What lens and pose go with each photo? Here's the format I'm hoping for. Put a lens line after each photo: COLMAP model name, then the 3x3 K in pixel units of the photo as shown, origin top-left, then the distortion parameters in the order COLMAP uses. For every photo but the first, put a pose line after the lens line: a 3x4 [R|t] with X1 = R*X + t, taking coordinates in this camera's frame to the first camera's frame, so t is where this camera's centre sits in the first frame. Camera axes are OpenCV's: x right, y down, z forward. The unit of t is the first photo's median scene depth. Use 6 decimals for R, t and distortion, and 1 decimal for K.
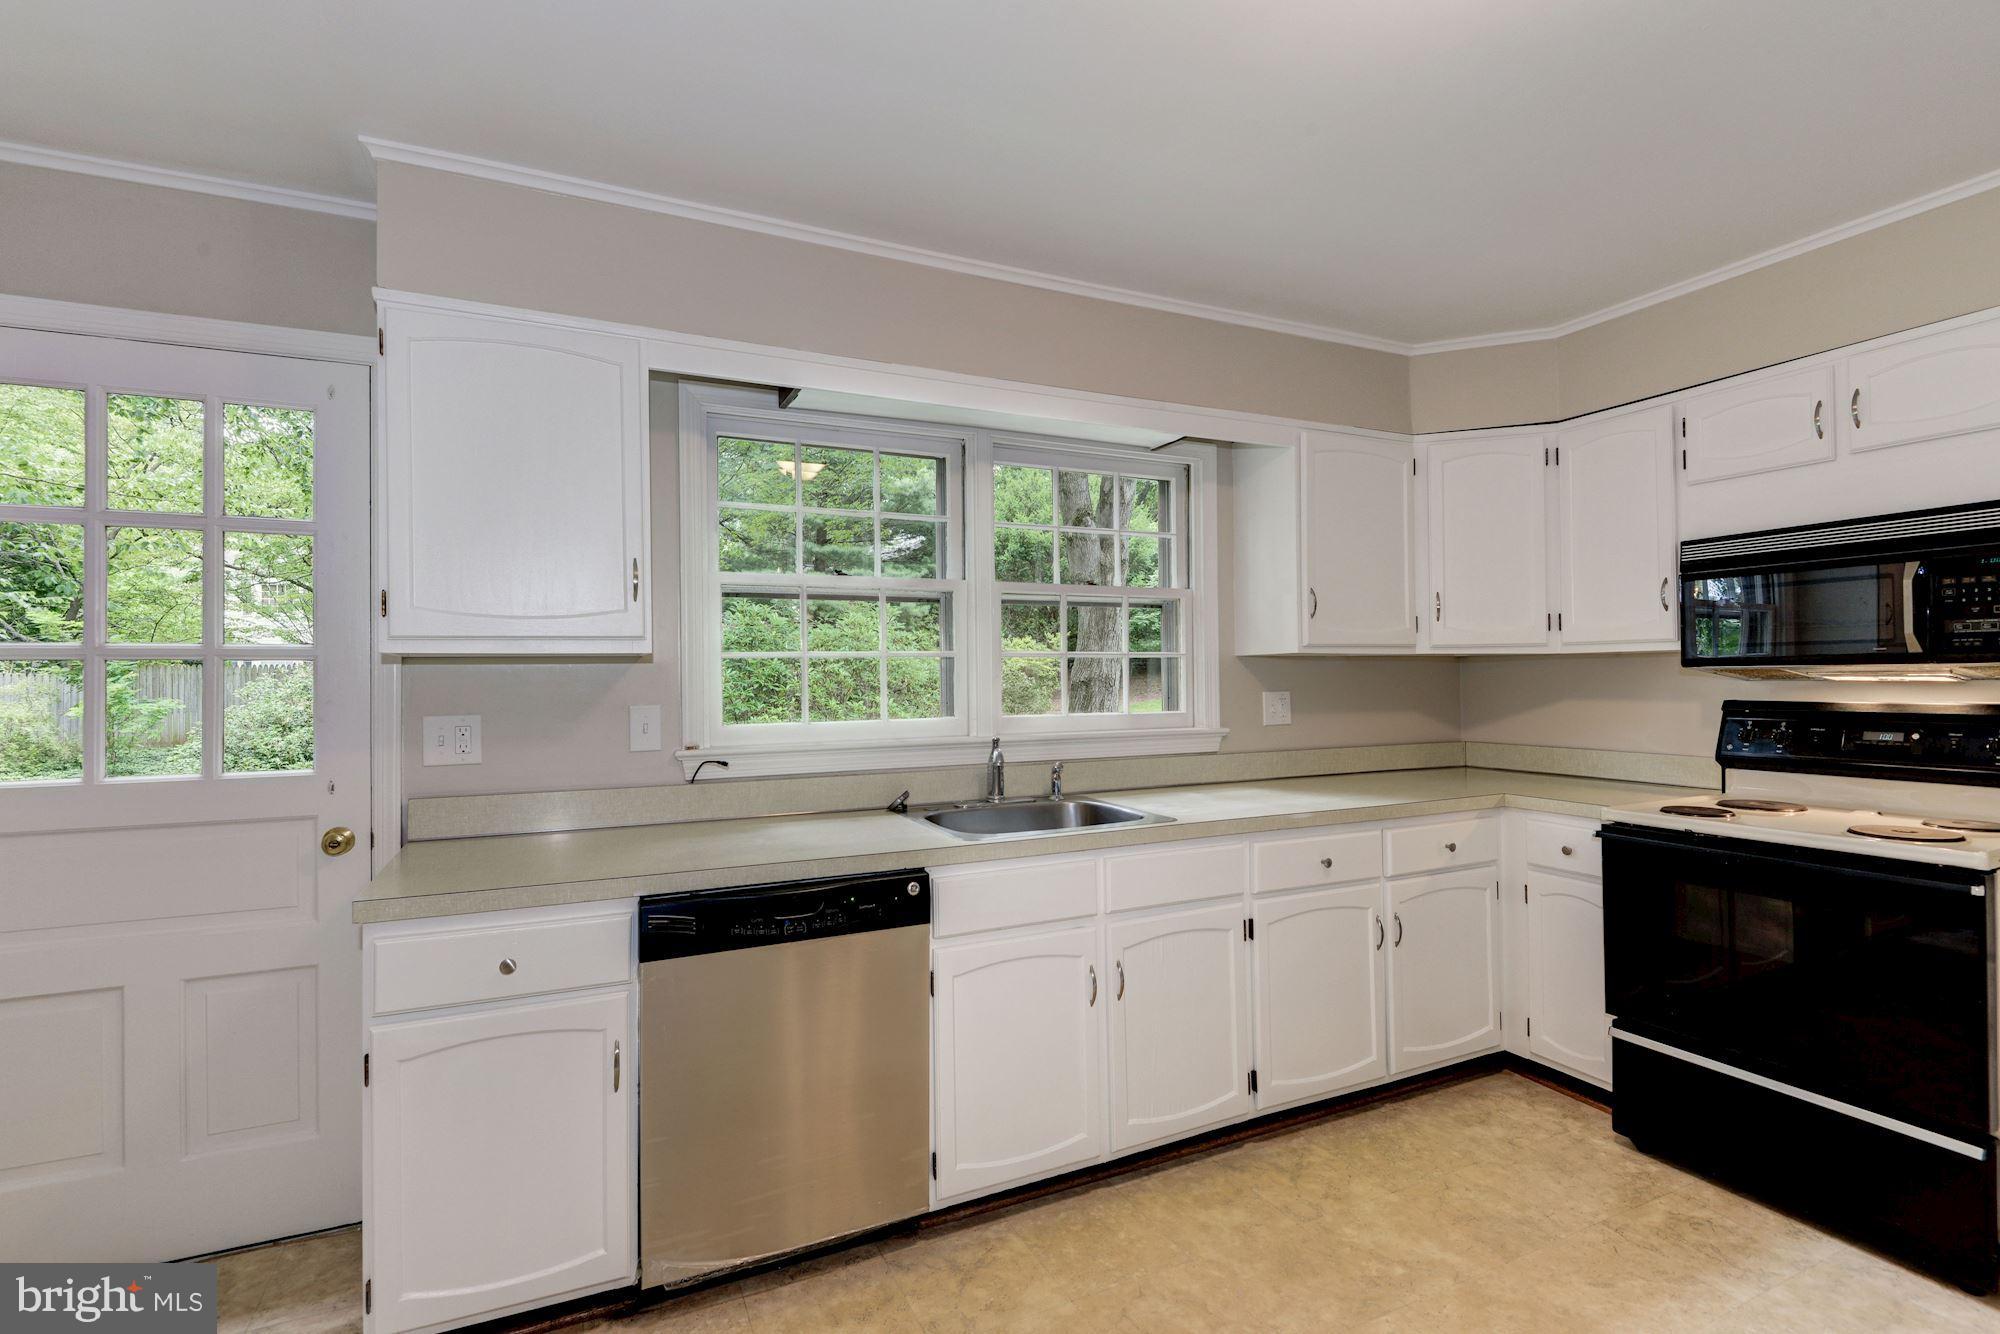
lens RADIAL K [[914.0, 0, 992.5], [0, 914.0, 664.2], [0, 0, 1]] dist [0.019825, -0.015560]
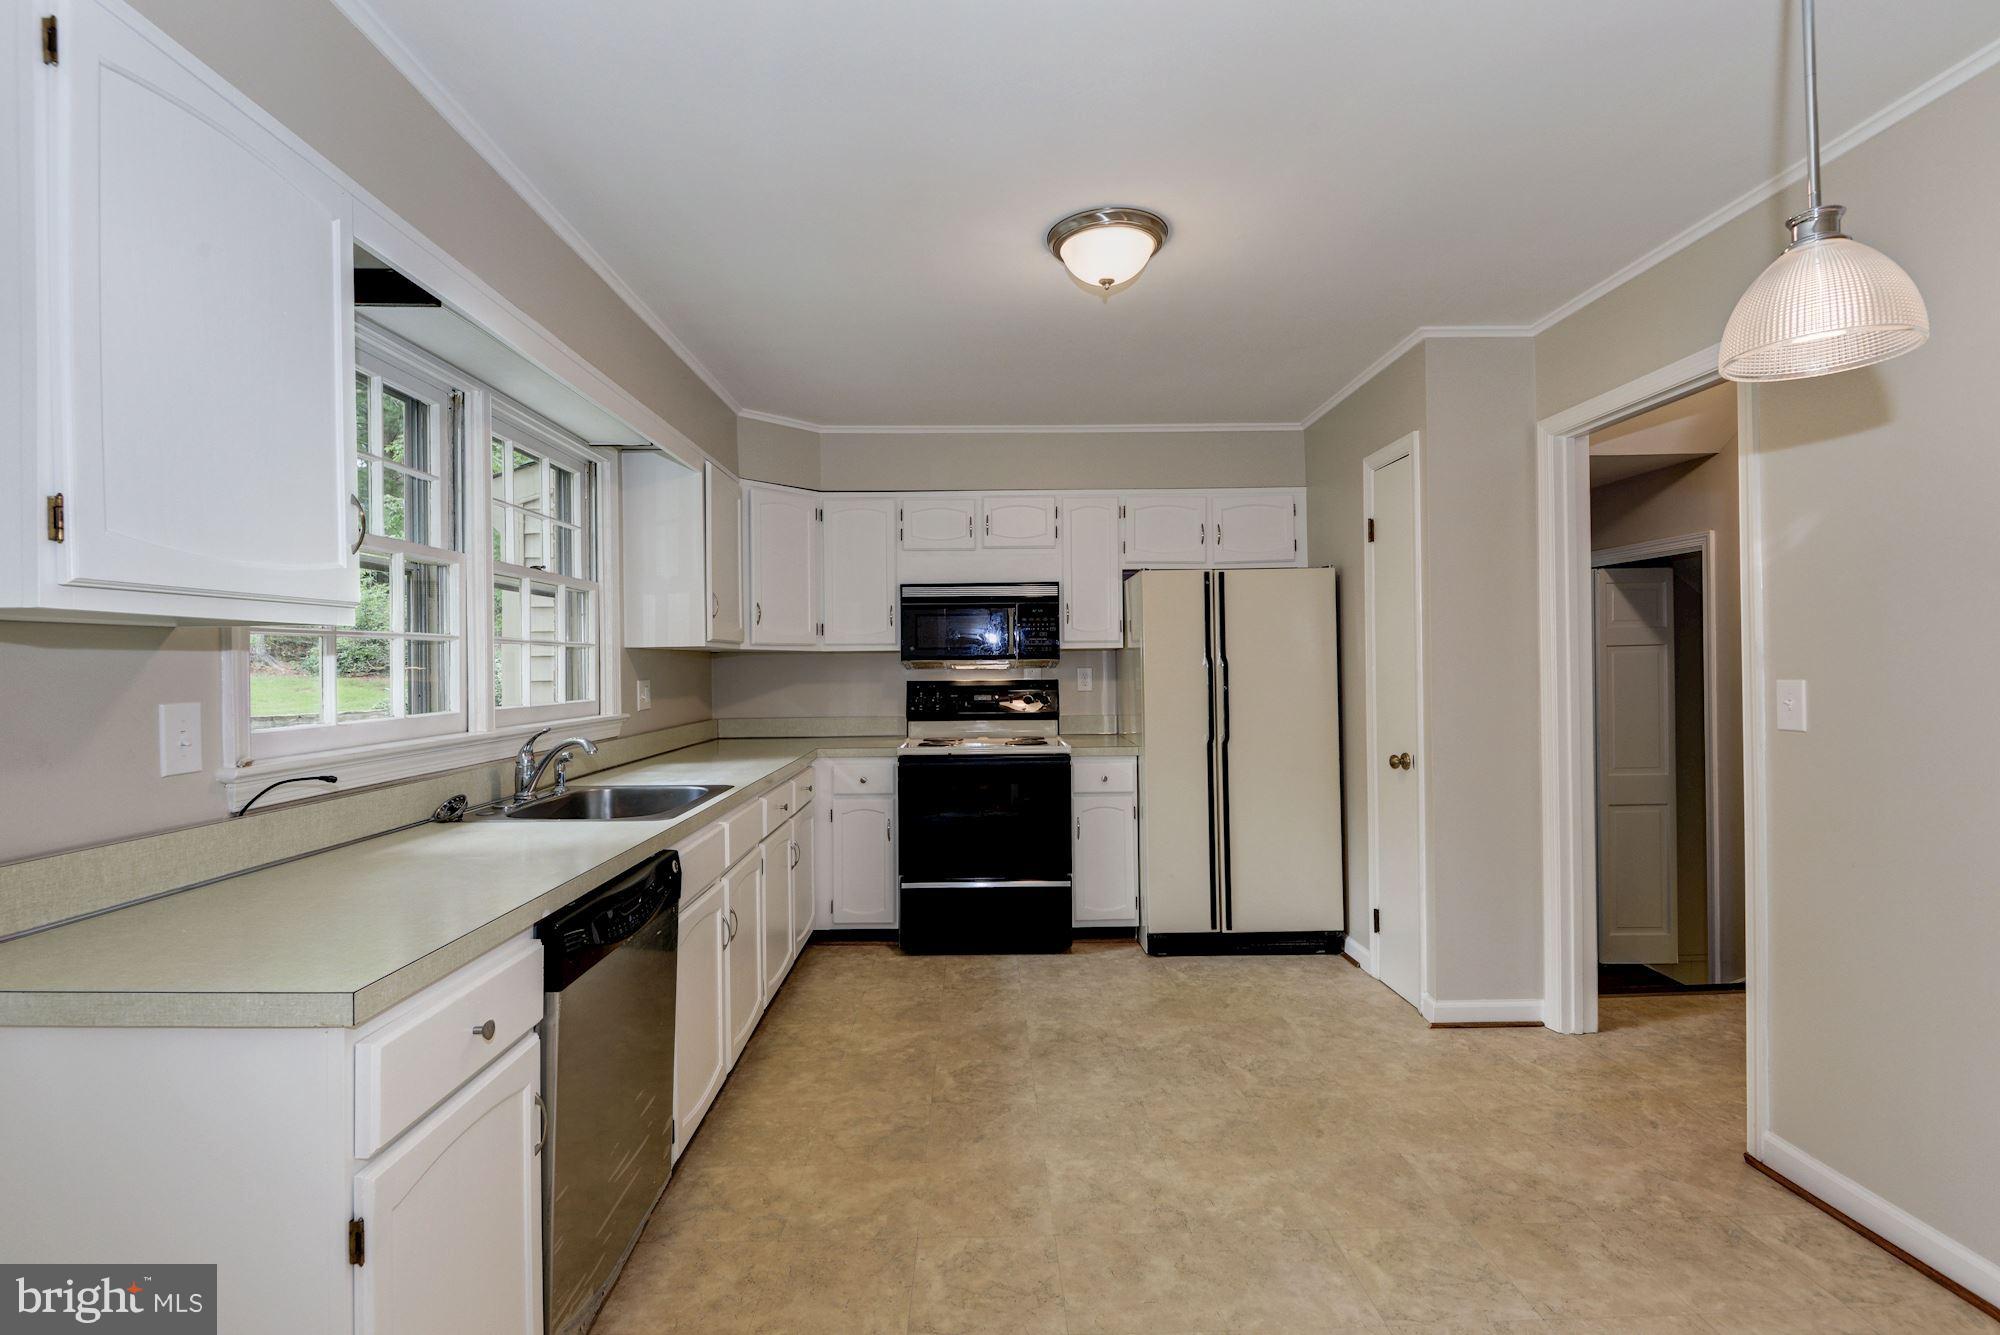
lens RADIAL K [[926.6, 0, 971.5], [0, 926.6, 668.0], [0, 0, 1]] dist [0.052750, 0.000024]
pose [[0.419182, 0.003128, 0.907897, -0.756044], [-0.007957, 0.999968, 0.000229, 0.015845], [-0.907868, -0.007320, 0.419193, 0.208793]]
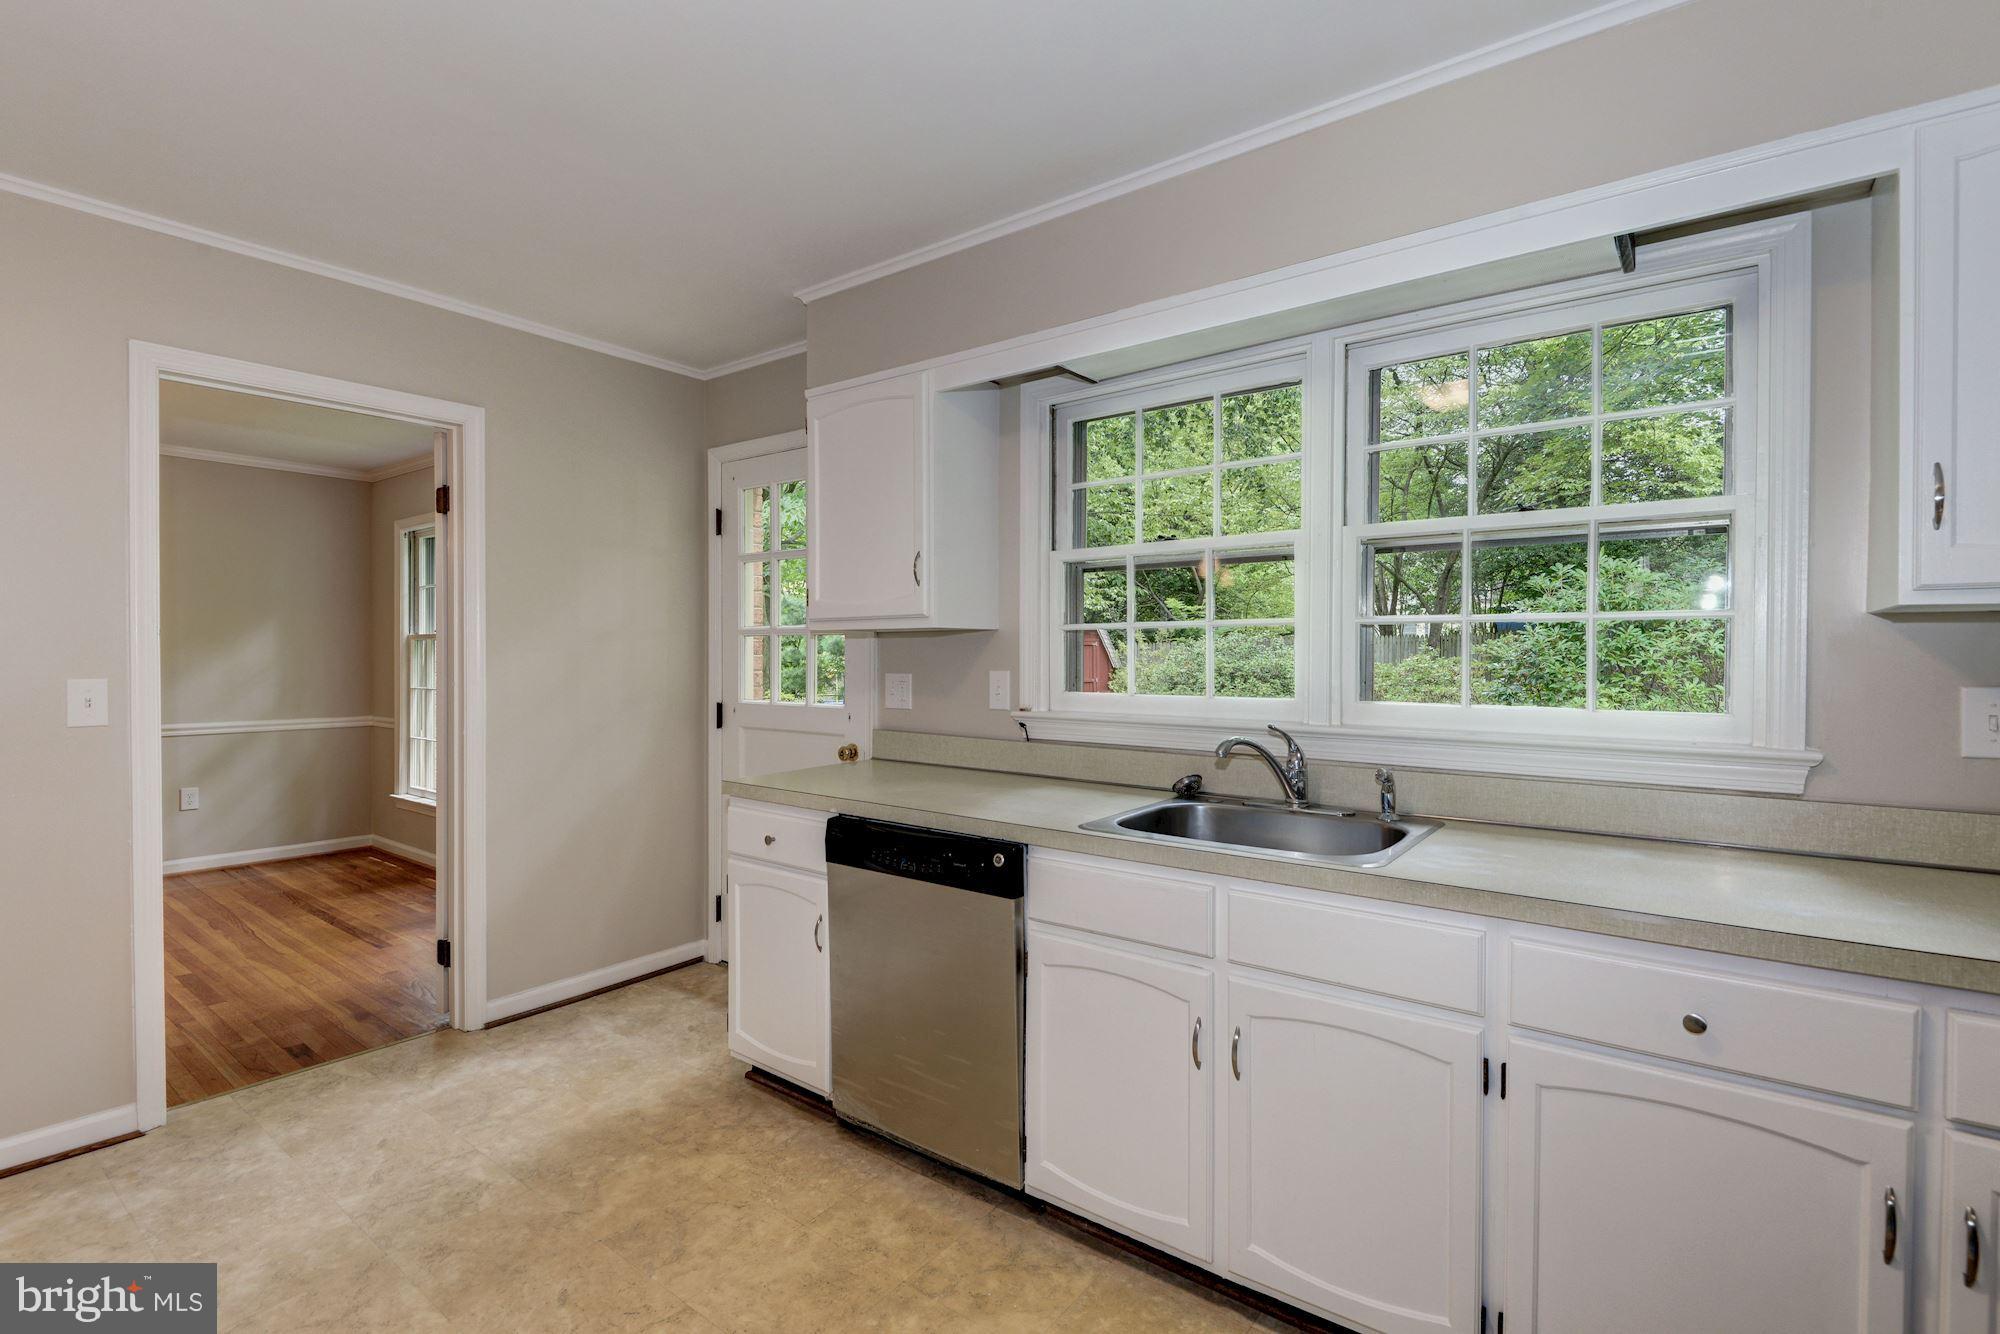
lens RADIAL K [[914.0, 0, 992.5], [0, 914.0, 664.2], [0, 0, 1]] dist [0.019825, -0.015560]
pose [[0.466920, 0.022917, -0.884002, 0.657446], [0.005088, 0.999578, 0.028601, 0.002546], [0.884285, -0.017852, 0.466607, 0.443611]]
